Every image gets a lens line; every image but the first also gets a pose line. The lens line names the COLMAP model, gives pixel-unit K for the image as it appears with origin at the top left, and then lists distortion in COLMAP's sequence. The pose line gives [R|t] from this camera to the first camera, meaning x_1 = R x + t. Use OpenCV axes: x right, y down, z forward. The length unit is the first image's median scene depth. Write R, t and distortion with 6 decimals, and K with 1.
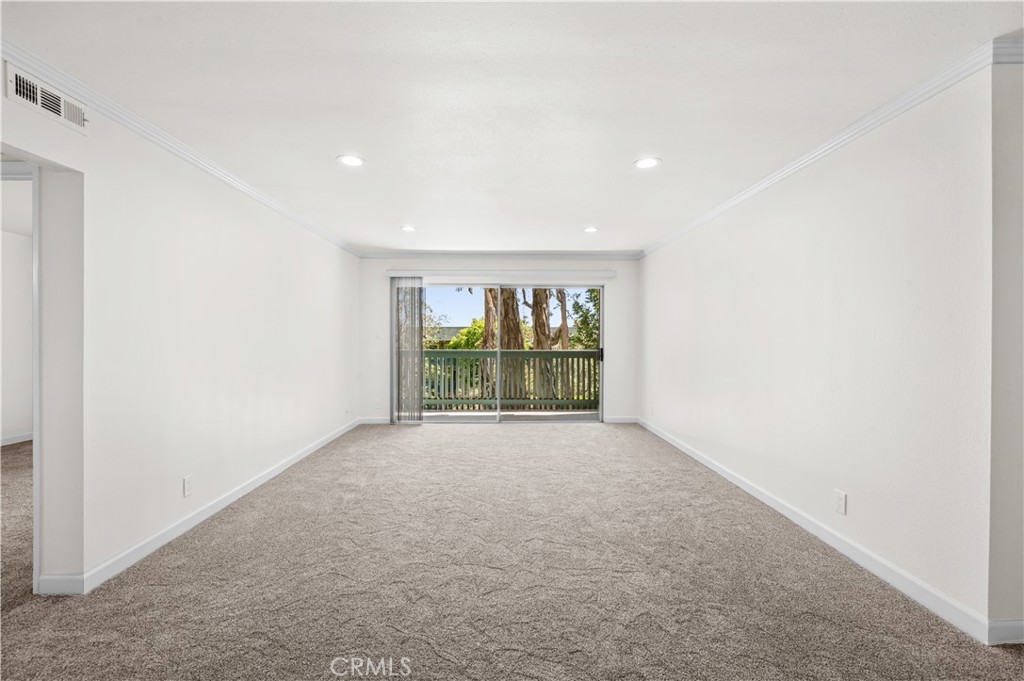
lens RADIAL K [[437.6, 0, 509.4], [0, 437.6, 339.4], [0, 0, 1]] dist [-0.002885, 0.001425]
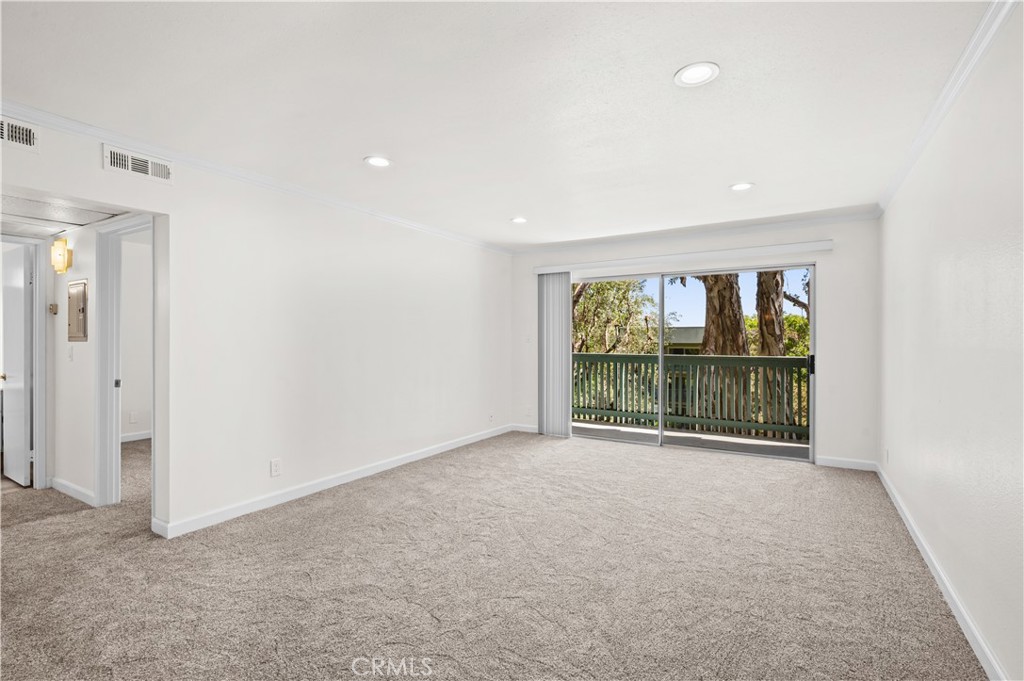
lens RADIAL K [[478.1, 0, 510.9], [0, 478.1, 343.9], [0, 0, 1]] dist [0.005665, -0.001130]
pose [[0.843535, 0.003130, -0.537065, 0.351770], [0.000085, 0.999982, 0.005961, -0.003267], [0.537074, -0.005074, 0.843520, 0.186955]]
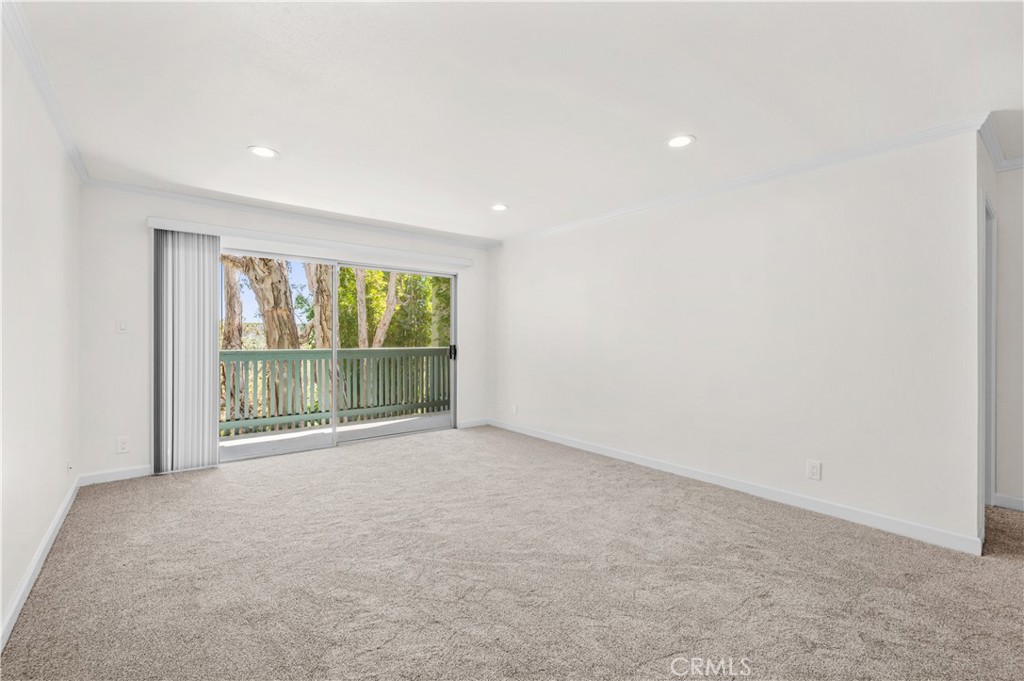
lens RADIAL K [[437.6, 0, 508.6], [0, 437.6, 346.5], [0, 0, 1]] dist [-0.002885, 0.001425]
pose [[0.789223, -0.009472, 0.614034, -0.406304], [-0.002136, 0.999833, 0.018169, 0.010416], [-0.614104, -0.015651, 0.789070, 0.376019]]
